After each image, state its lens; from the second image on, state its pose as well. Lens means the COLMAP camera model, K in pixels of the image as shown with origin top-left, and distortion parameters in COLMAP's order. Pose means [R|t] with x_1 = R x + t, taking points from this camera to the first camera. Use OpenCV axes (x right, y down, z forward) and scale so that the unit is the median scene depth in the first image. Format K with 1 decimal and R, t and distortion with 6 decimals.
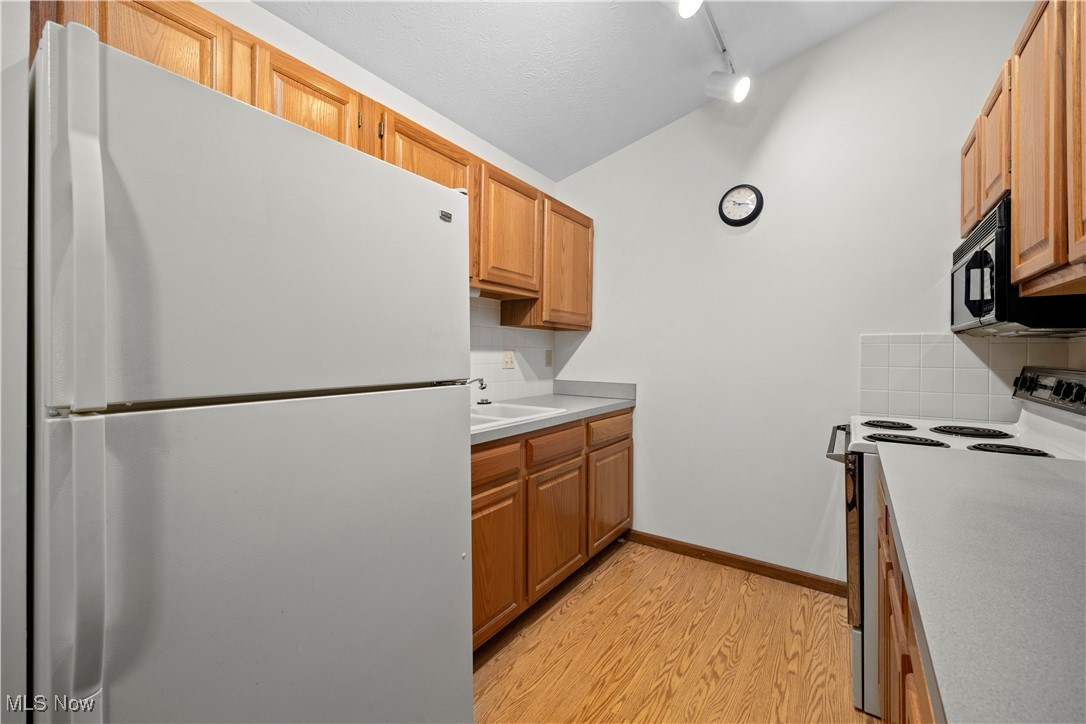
lens RADIAL K [[430.7, 0, 545.9], [0, 430.7, 353.1], [0, 0, 1]] dist [0.002190, -0.000513]
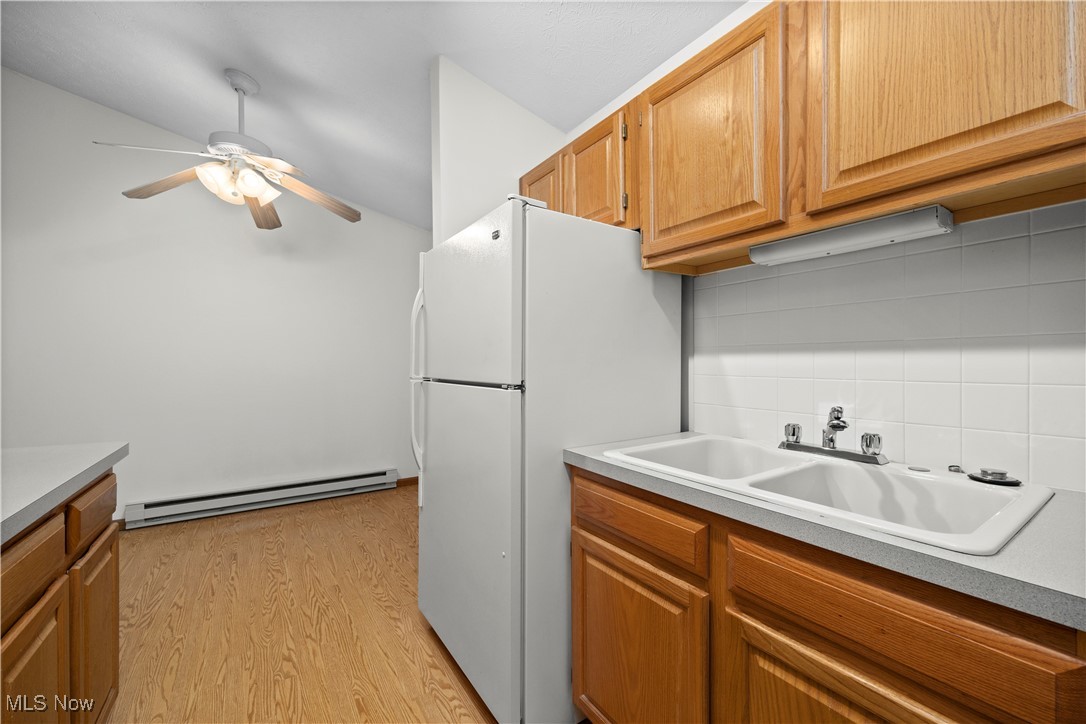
lens RADIAL K [[430.7, 0, 547.5], [0, 430.7, 371.0], [0, 0, 1]] dist [0.002190, -0.000513]
pose [[-0.357875, 0.015313, -0.933644, 0.378552], [-0.000738, 0.999861, 0.016682, 0.006991], [0.933769, 0.006659, -0.357814, 0.760151]]
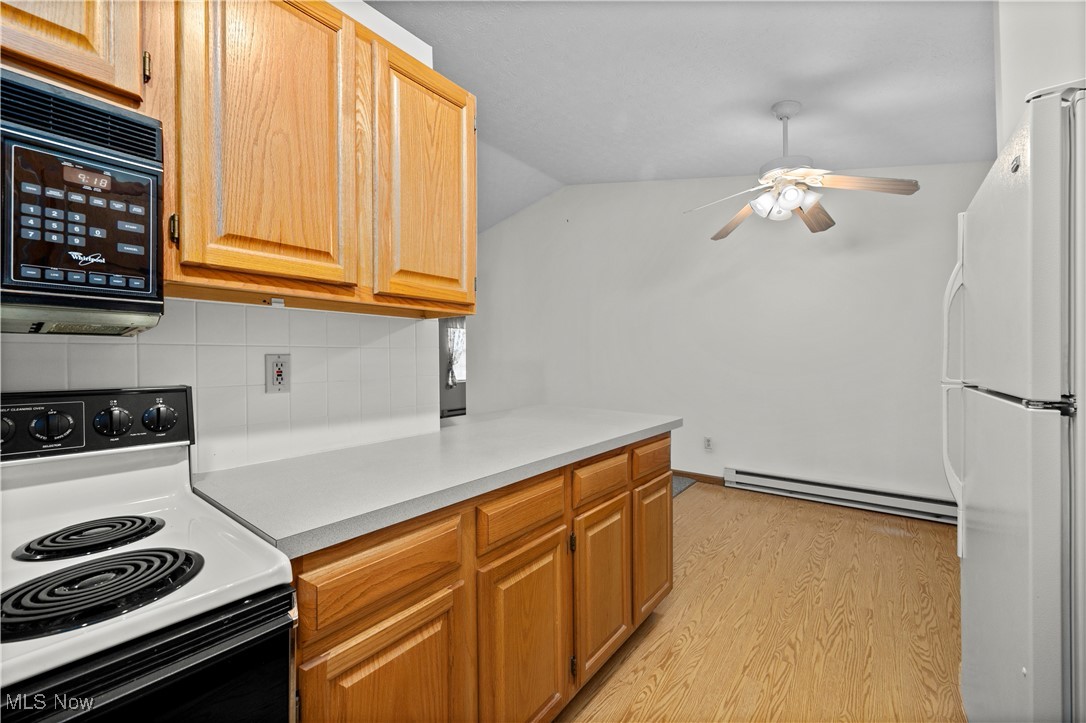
lens RADIAL K [[430.7, 0, 547.1], [0, 430.7, 359.5], [0, 0, 1]] dist [0.002190, -0.000513]
pose [[-0.998592, 0.004972, 0.052815, 0.253067], [0.004837, 0.999985, -0.002681, 0.001052], [-0.052828, -0.002421, -0.998601, 0.874715]]
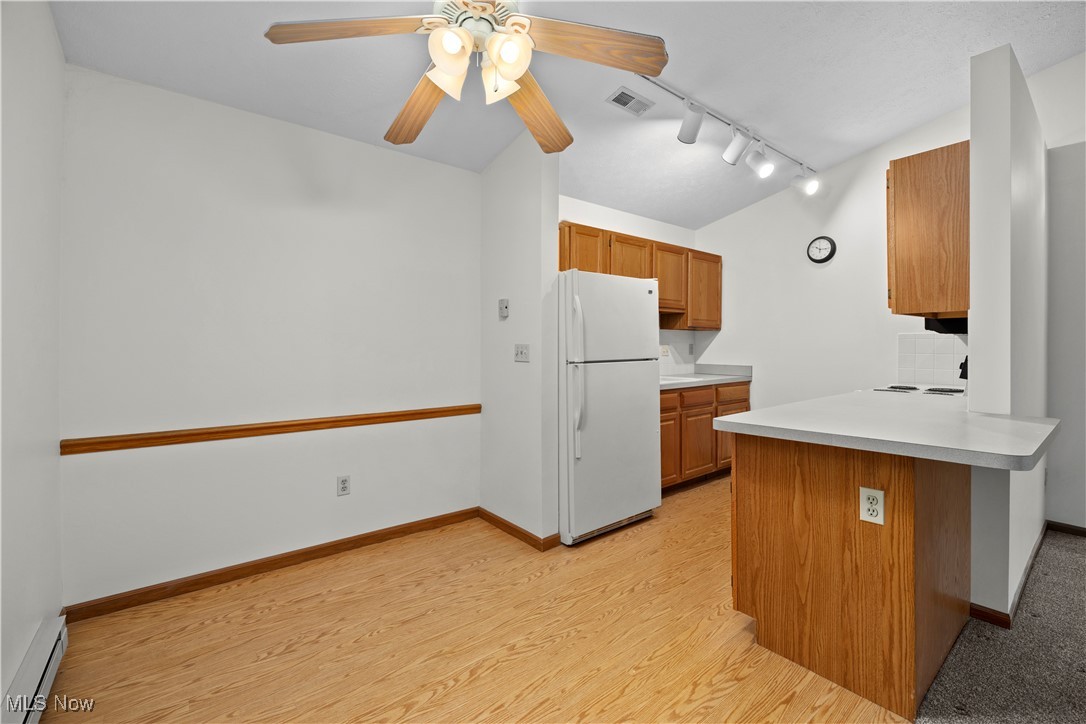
lens RADIAL K [[458.1, 0, 546.1], [0, 458.1, 346.9], [0, 0, 1]] dist [-0.009579, -0.000093]
pose [[0.958339, -0.005858, -0.285572, -0.027903], [0.007330, 0.999965, 0.004086, -0.008498], [0.285538, -0.006009, 0.958349, -0.850221]]
